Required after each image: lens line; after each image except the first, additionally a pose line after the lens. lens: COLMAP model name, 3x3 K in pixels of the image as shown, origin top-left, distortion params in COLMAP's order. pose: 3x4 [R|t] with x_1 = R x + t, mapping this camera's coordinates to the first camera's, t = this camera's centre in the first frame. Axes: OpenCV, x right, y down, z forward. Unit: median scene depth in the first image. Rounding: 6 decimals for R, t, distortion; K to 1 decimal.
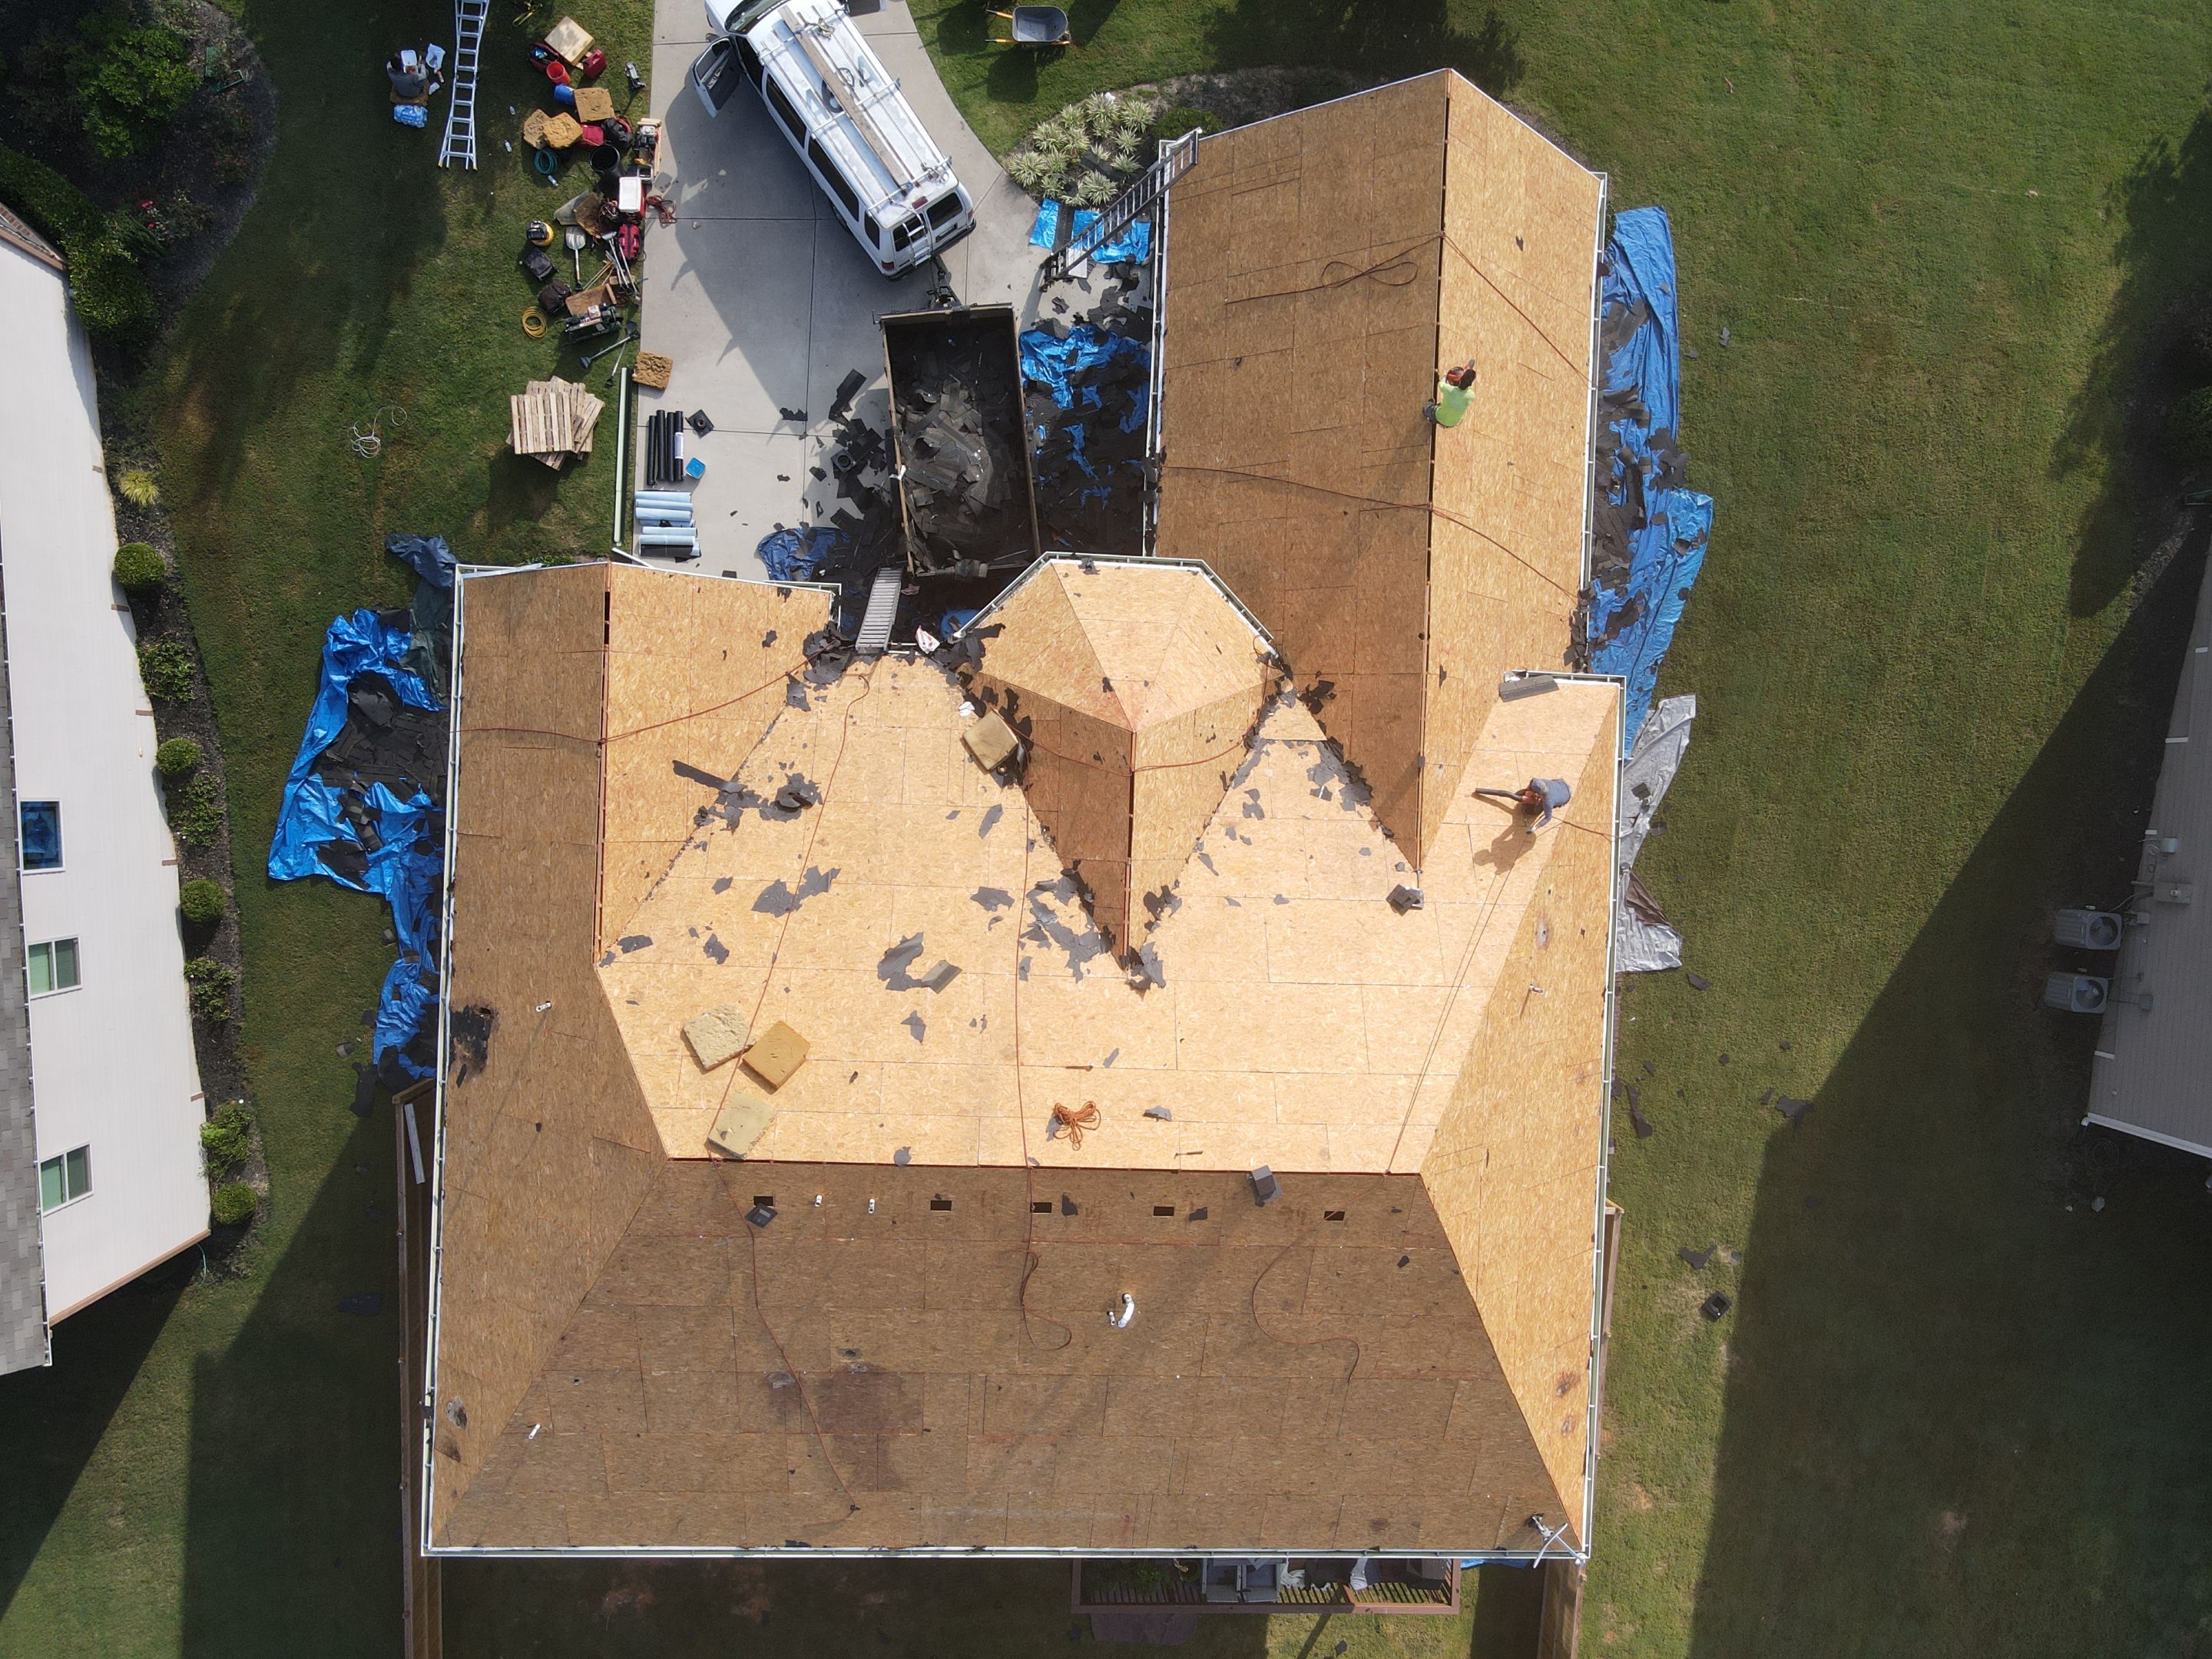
lens RADIAL K [[1606.2, 0, 1106.3], [0, 1606.2, 818.2], [0, 0, 1]] dist [0.009192, -0.012891]
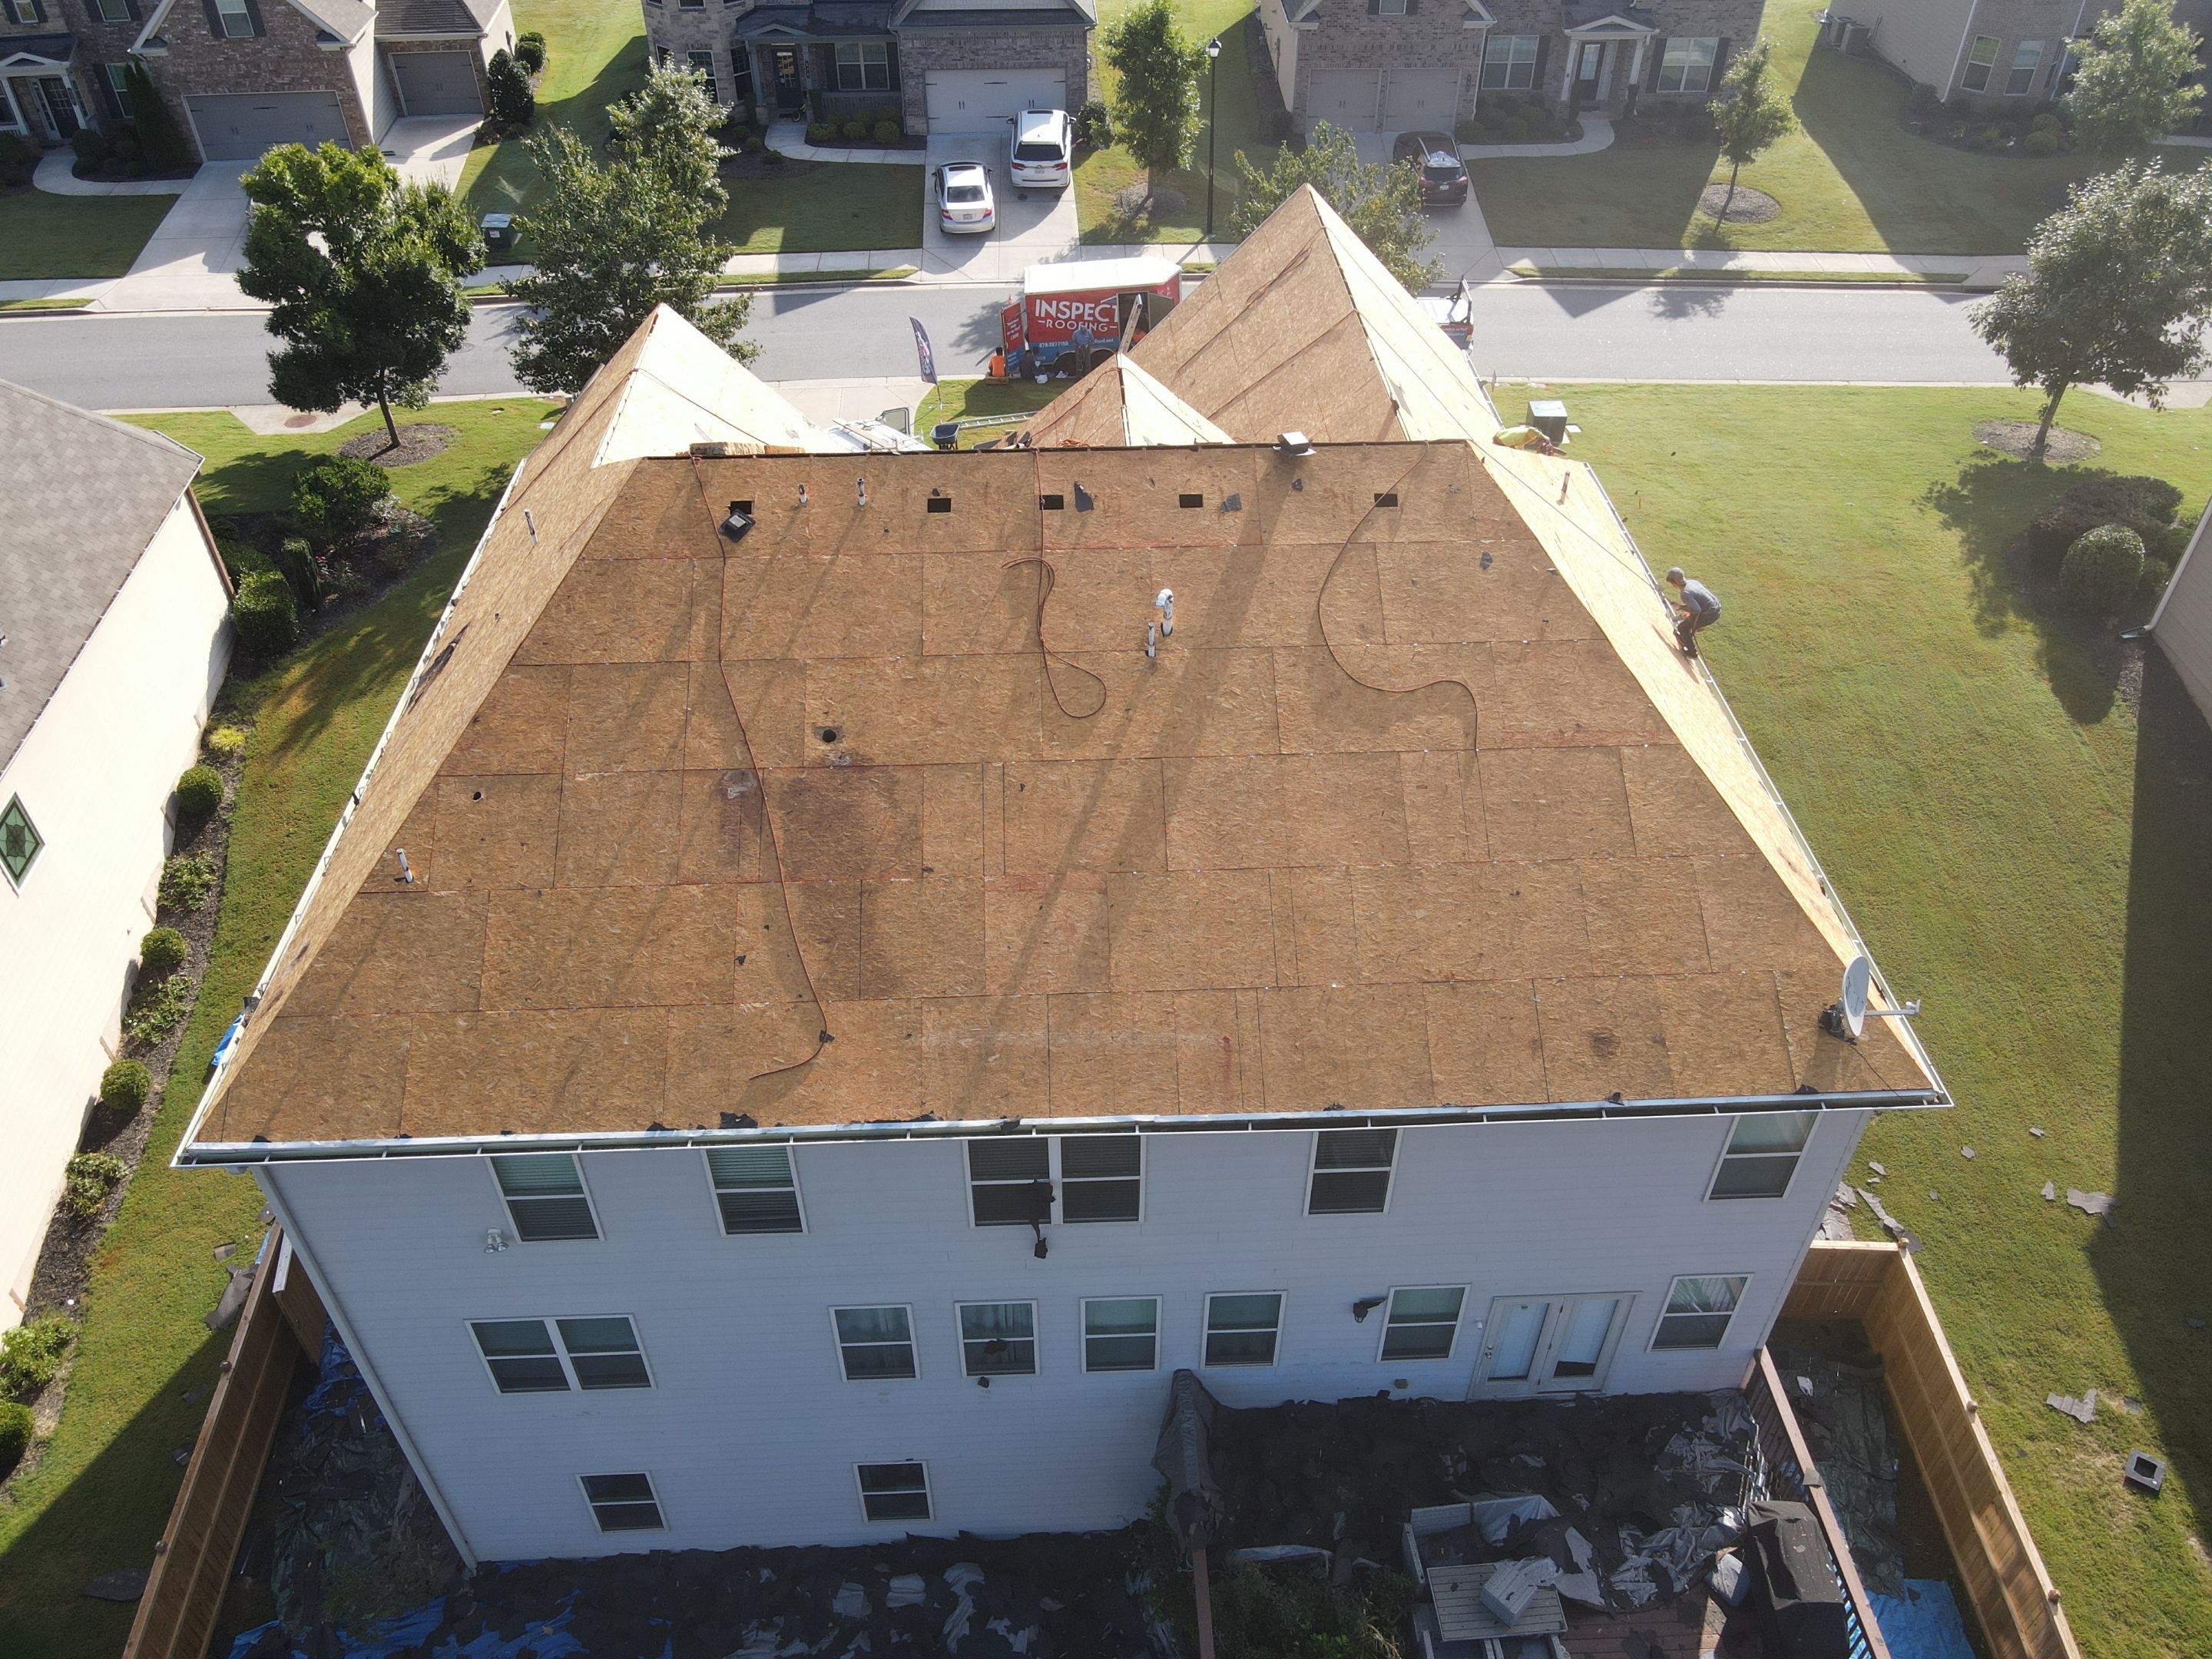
lens RADIAL K [[1606.2, 0, 1101.0], [0, 1606.2, 812.9], [0, 0, 1]] dist [0.009192, -0.012891]
pose [[0.993875, -0.110163, 0.008746, -0.035830], [0.076575, 0.629451, -0.773258, 0.928553], [0.079679, 0.769192, 0.634031, 0.511921]]
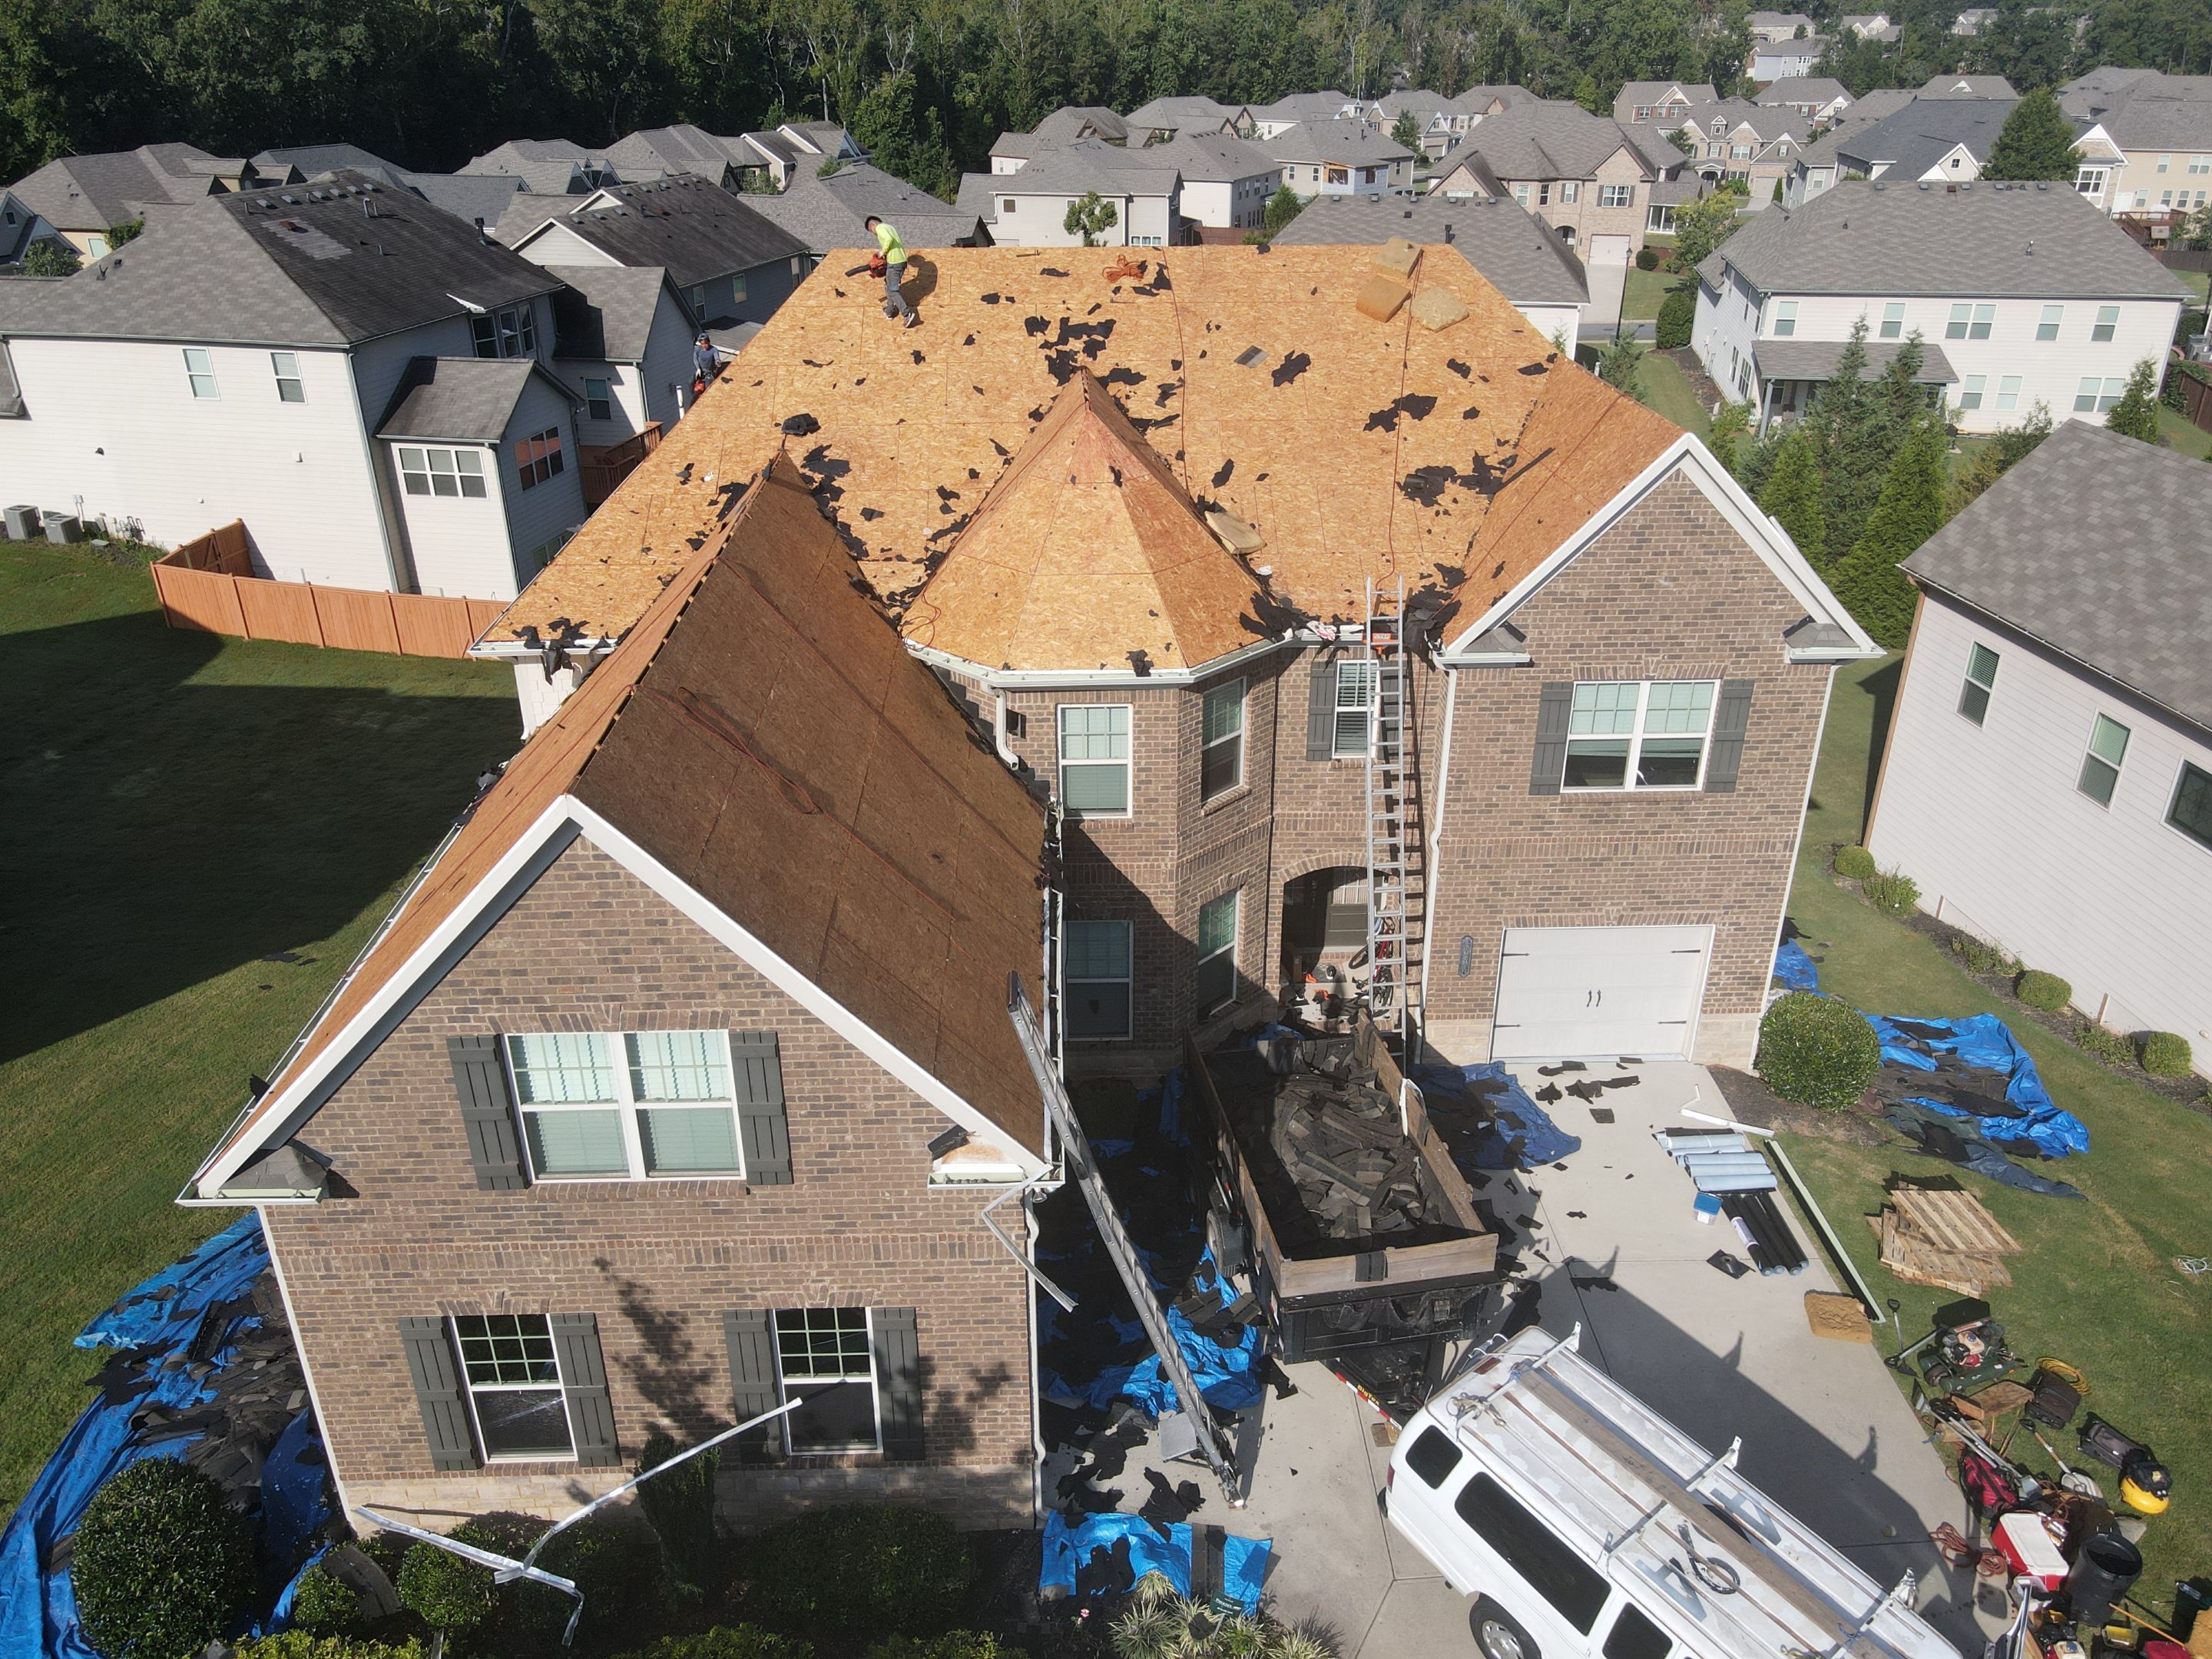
lens RADIAL K [[1606.2, 0, 1113.9], [0, 1606.2, 834.5], [0, 0, 1]] dist [0.009192, -0.012891]
pose [[-0.994756, -0.032215, -0.097071, 0.081504], [-0.071701, -0.457168, 0.886486, -0.958276], [-0.072935, 0.888797, 0.452460, 0.760576]]
